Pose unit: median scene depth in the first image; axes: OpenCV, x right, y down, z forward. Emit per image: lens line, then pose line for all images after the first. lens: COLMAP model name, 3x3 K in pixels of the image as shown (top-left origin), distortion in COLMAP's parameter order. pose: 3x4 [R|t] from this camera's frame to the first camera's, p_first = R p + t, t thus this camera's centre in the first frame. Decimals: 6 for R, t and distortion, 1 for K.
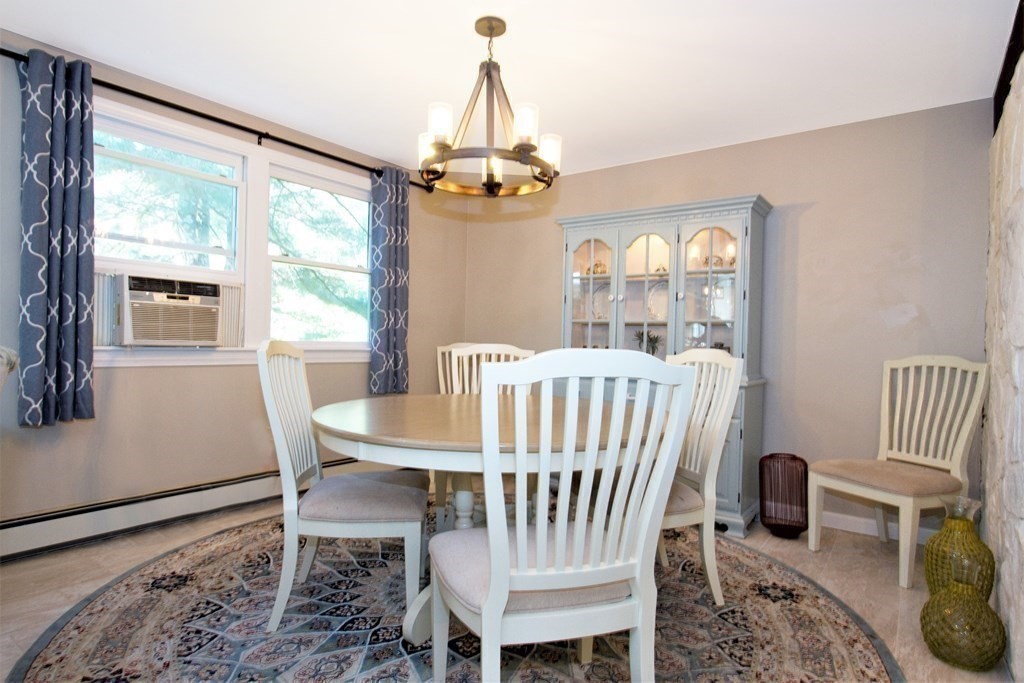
lens RADIAL K [[559.4, 0, 510.6], [0, 559.4, 348.0], [0, 0, 1]] dist [-0.008254, -0.000960]
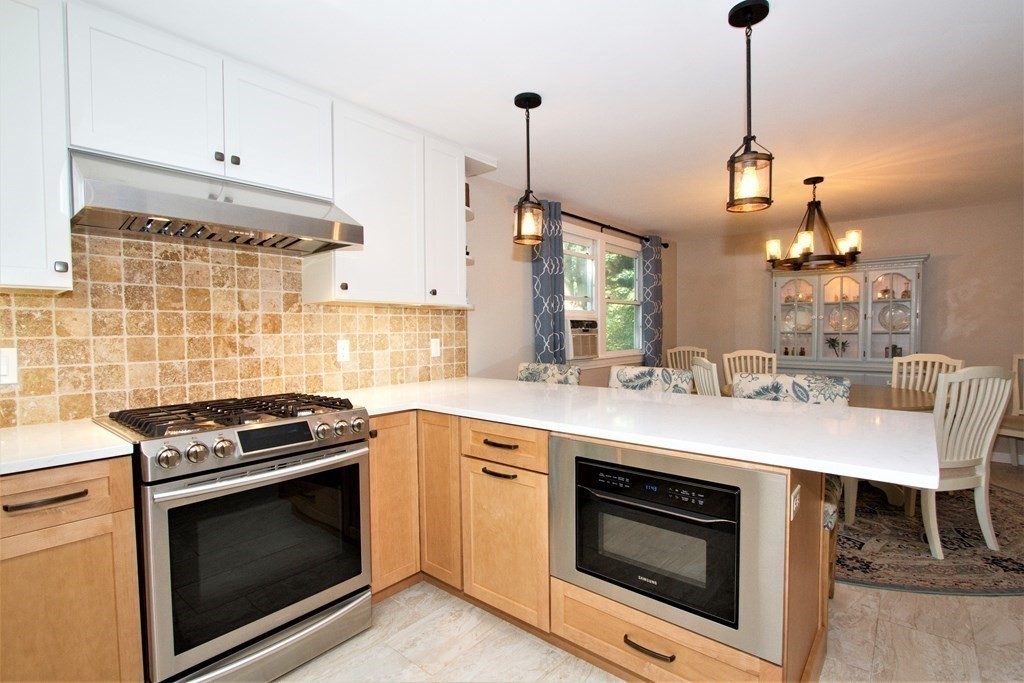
lens RADIAL K [[478.7, 0, 514.5], [0, 478.7, 346.8], [0, 0, 1]] dist [-0.020753, 0.001253]
pose [[0.996695, -0.028621, -0.076019, -0.621214], [0.030349, 0.999304, 0.021681, -0.069288], [0.075346, -0.023916, 0.996871, -0.426485]]
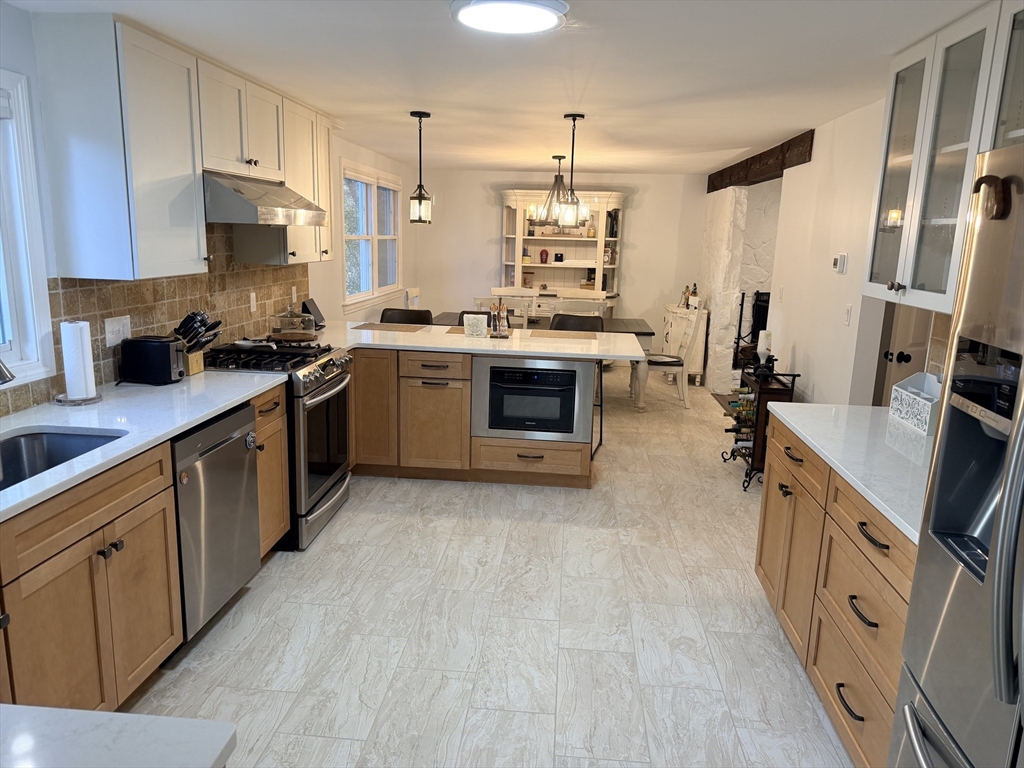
lens RADIAL K [[702.5, 0, 525.3], [0, 702.5, 375.5], [0, 0, 1]] dist [0.020740, -0.038781]
pose [[0.849368, -0.097669, 0.518686, -1.223248], [-0.008033, 0.980223, 0.197731, -0.184452], [-0.527740, -0.172113, 0.831786, -1.053786]]
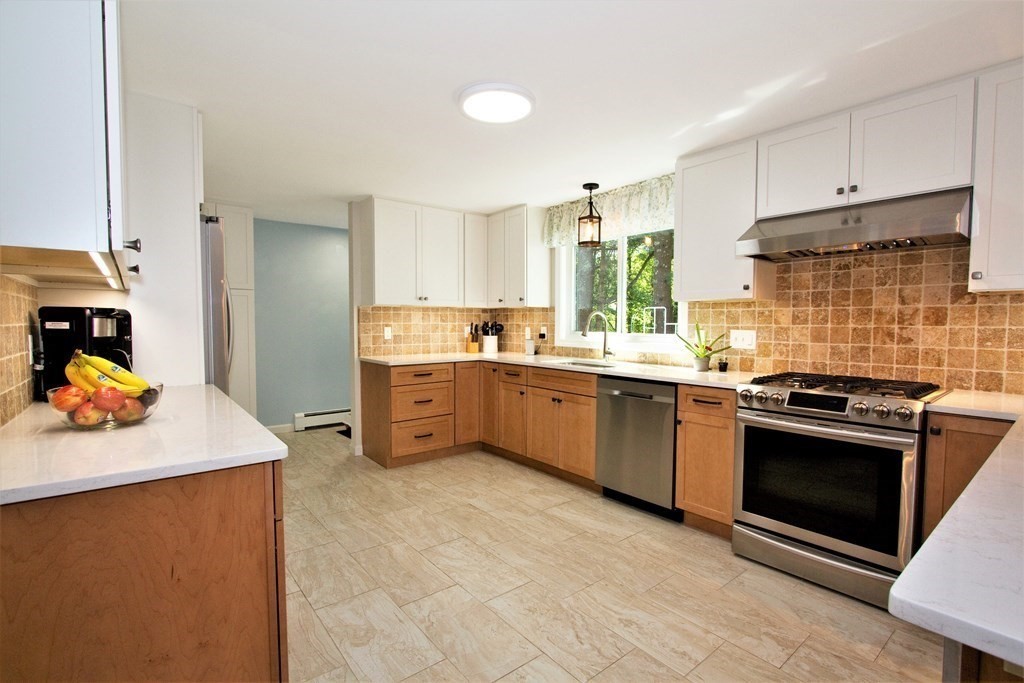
lens RADIAL K [[478.7, 0, 510.3], [0, 478.7, 344.4], [0, 0, 1]] dist [-0.020753, 0.001253]
pose [[-0.265975, 0.023003, -0.963705, -0.162505], [-0.019507, 0.999382, 0.029238, -0.063918], [0.963782, 0.026576, -0.265362, -0.192042]]
